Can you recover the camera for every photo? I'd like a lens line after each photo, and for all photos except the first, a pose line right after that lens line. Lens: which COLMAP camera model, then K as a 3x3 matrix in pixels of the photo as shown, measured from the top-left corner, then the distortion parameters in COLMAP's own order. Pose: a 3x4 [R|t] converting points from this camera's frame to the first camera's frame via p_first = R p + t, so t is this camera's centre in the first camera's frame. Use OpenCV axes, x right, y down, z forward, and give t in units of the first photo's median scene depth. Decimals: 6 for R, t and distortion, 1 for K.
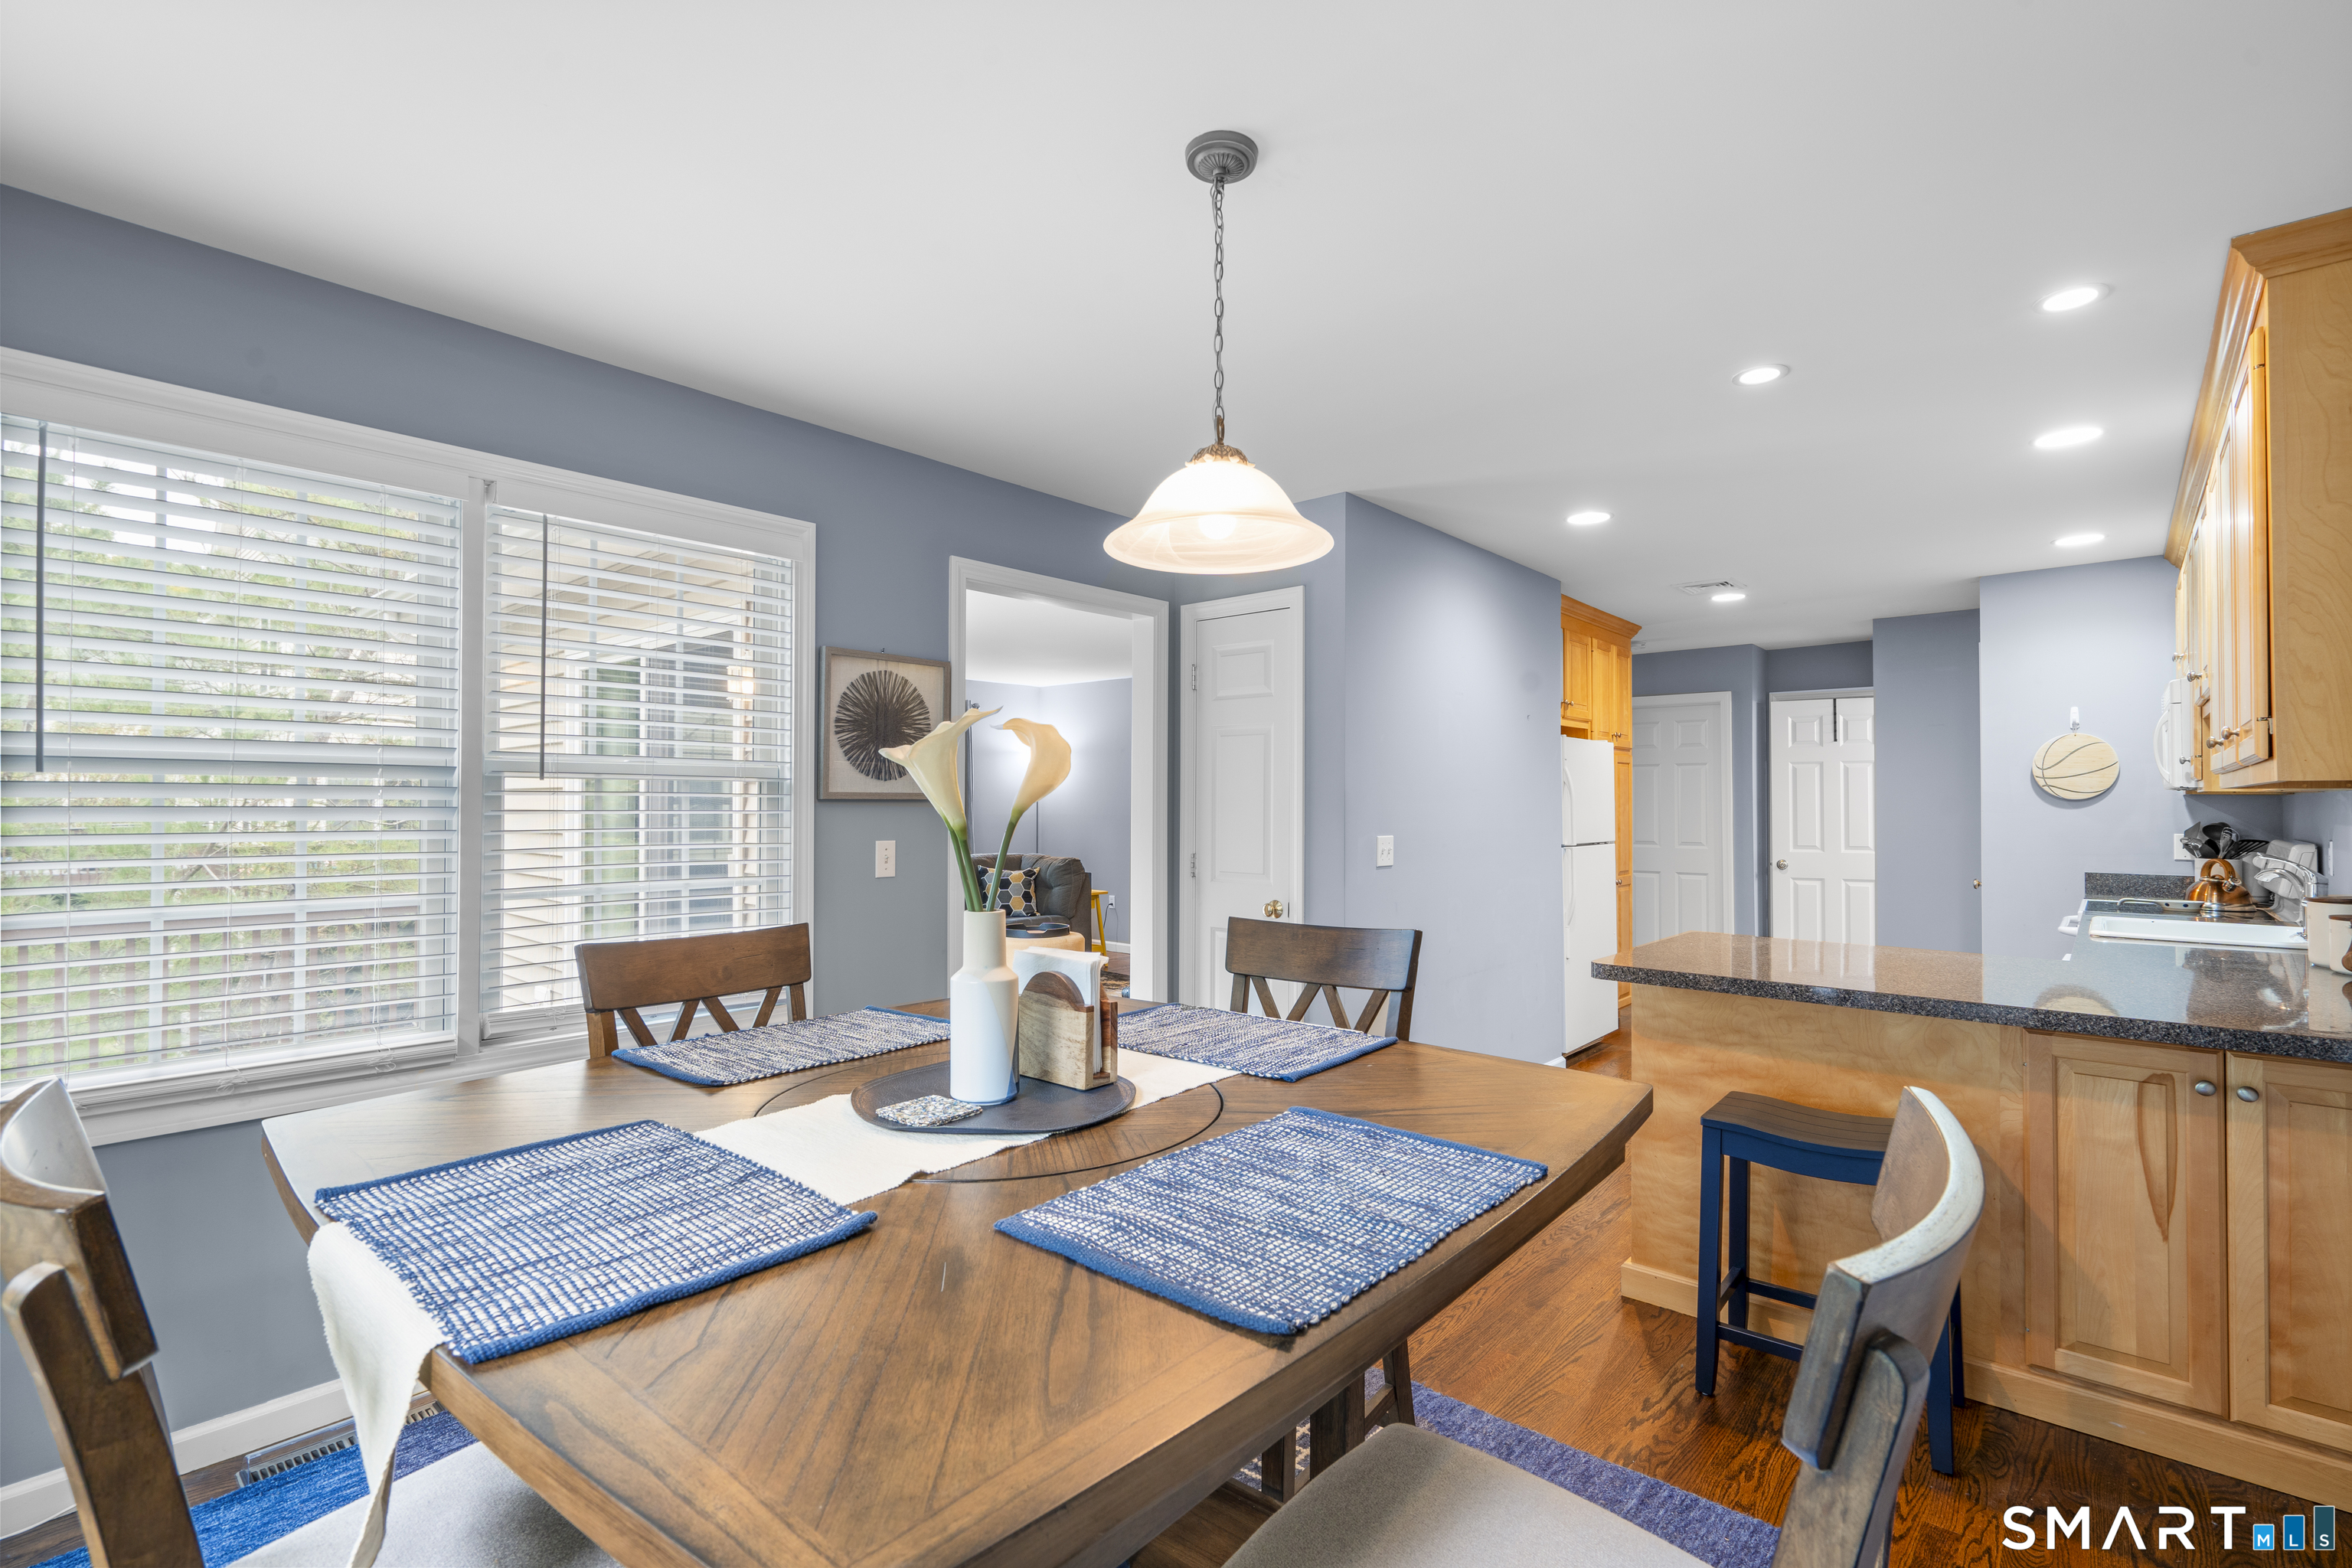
lens RADIAL K [[1056.7, 0, 1178.0], [0, 1056.7, 793.0], [0, 0, 1]] dist [-0.003053, 0.001624]
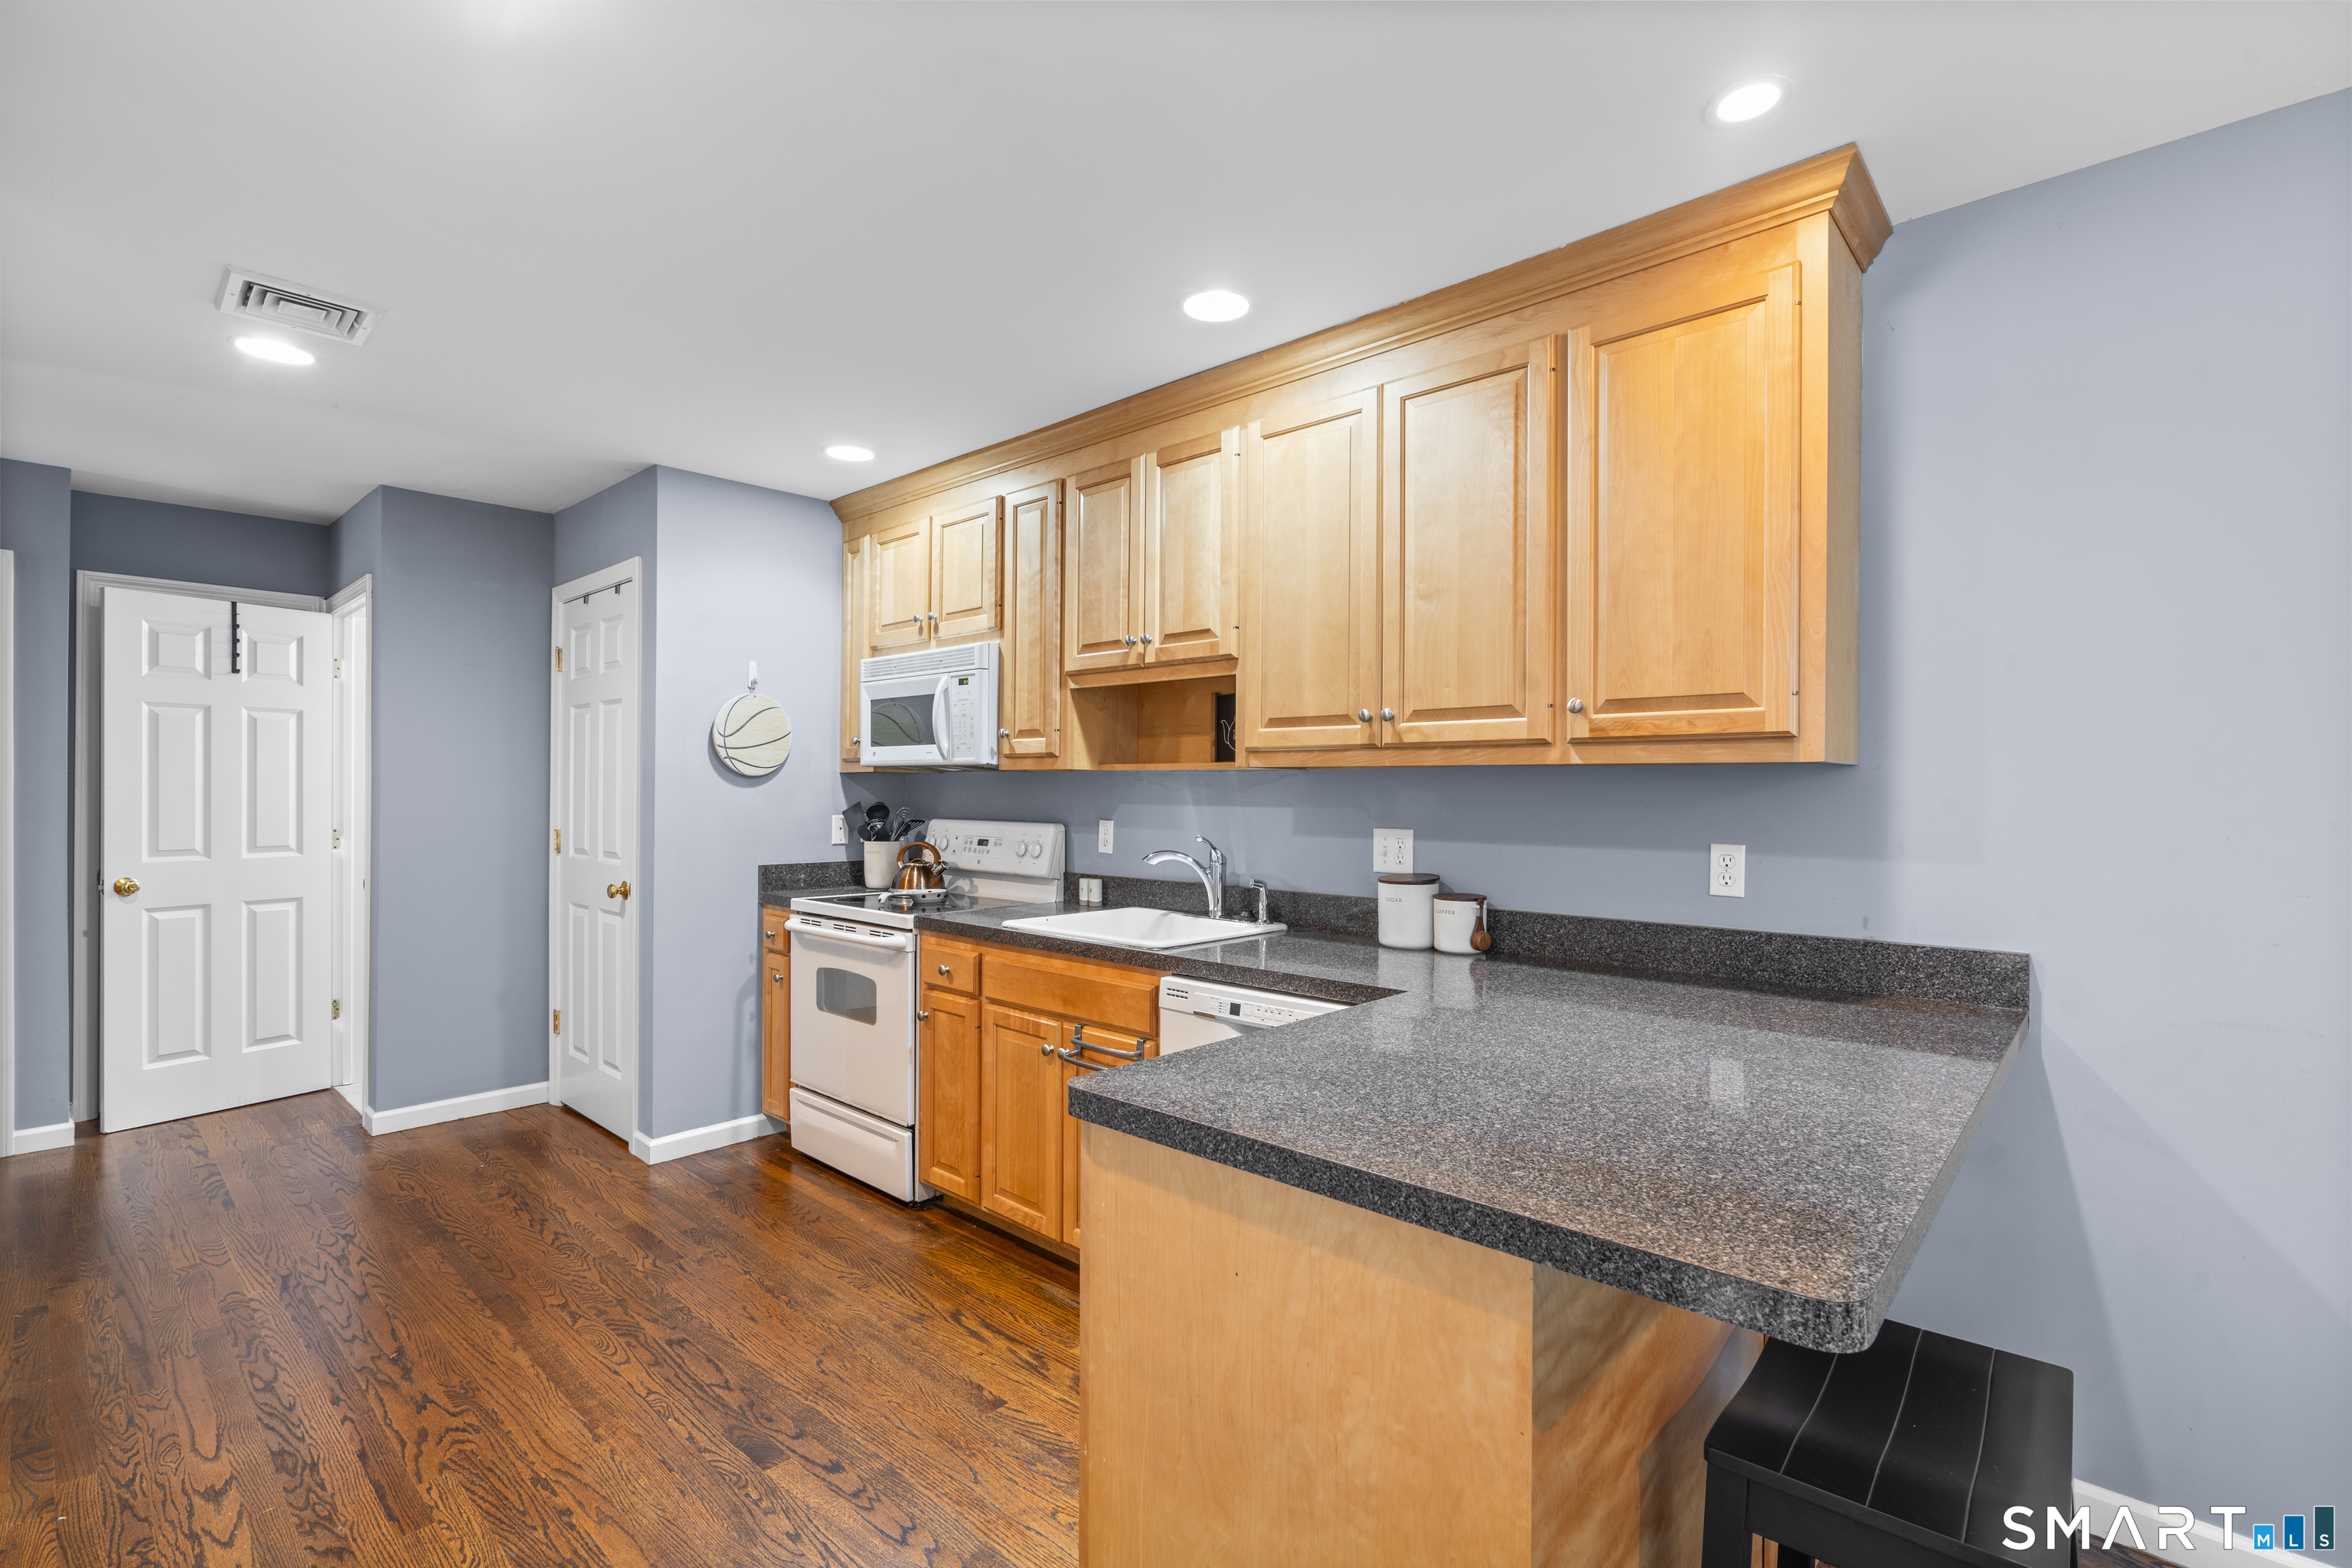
lens RADIAL K [[1056.7, 0, 1177.7], [0, 1056.7, 797.3], [0, 0, 1]] dist [-0.003053, 0.001624]
pose [[0.020911, -0.003042, 0.999777, 0.038492], [-0.019503, 0.999804, 0.003450, 0.009185], [-0.999591, -0.019571, 0.020848, 0.464510]]
